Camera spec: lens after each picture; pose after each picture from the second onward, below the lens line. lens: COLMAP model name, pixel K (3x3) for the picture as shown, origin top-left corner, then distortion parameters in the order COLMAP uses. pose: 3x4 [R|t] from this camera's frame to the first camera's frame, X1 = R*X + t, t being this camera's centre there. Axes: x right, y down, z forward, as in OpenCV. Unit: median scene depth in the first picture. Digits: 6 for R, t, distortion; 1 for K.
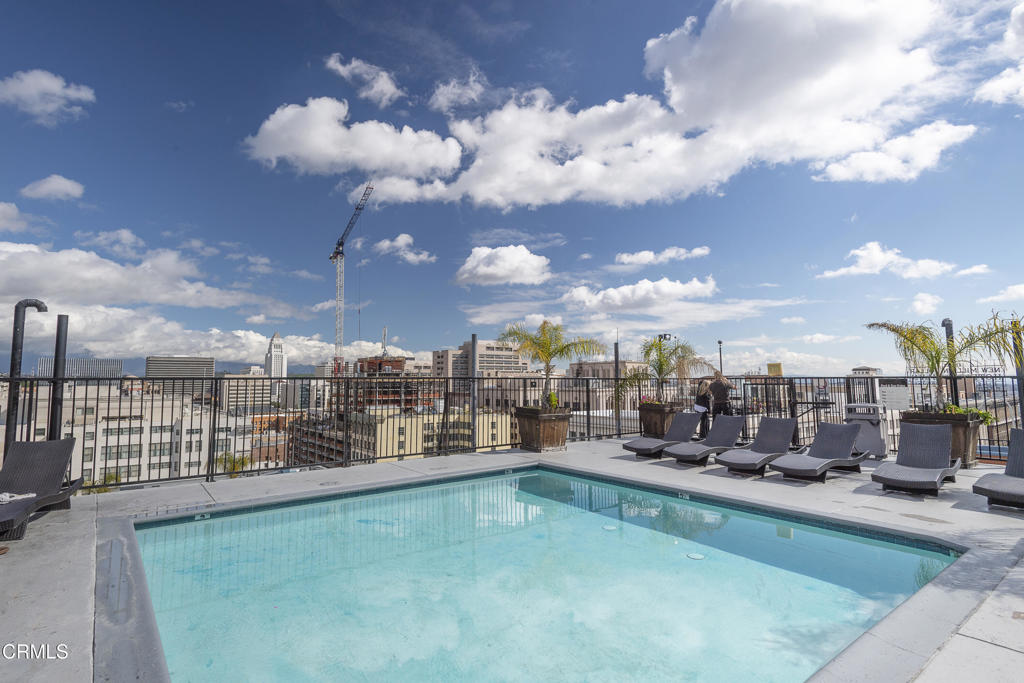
lens RADIAL K [[491.8, 0, 512.0], [0, 491.8, 341.5], [0, 0, 1]] dist [0.015753, -0.000110]
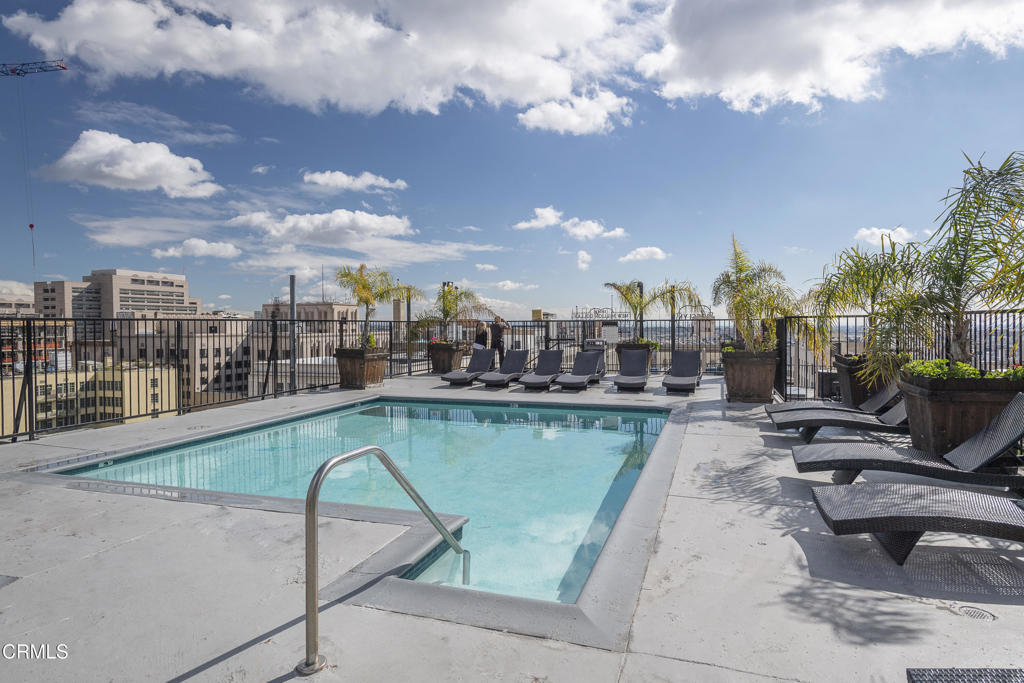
lens RADIAL K [[568.8, 0, 512.0], [0, 568.8, 341.5], [0, 0, 1]] dist [0.004308, 0.000622]
pose [[0.832946, -0.018059, 0.553060, -0.078723], [-0.041977, 0.994525, 0.095694, -0.002655], [-0.551760, -0.102924, 0.827628, -0.043840]]
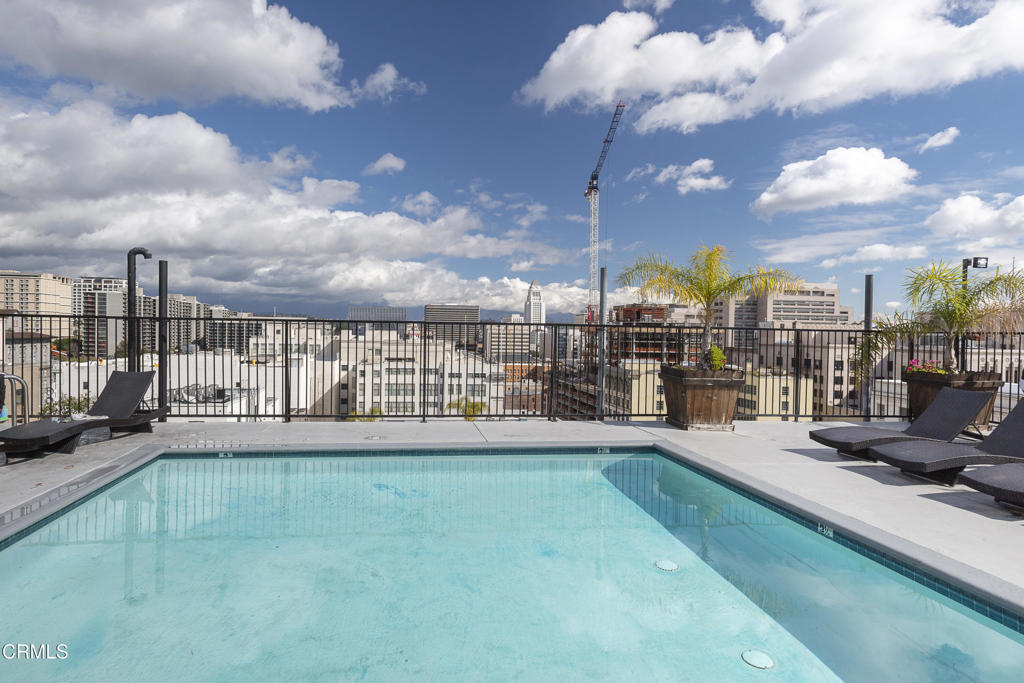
lens RADIAL K [[556.3, 0, 517.9], [0, 556.3, 322.5], [0, 0, 1]] dist [-0.003578, -0.000297]
pose [[0.861986, 0.010000, -0.506834, 0.048299], [0.021362, 0.998201, 0.056025, 0.003738], [0.506482, -0.059119, 0.860221, 0.037048]]
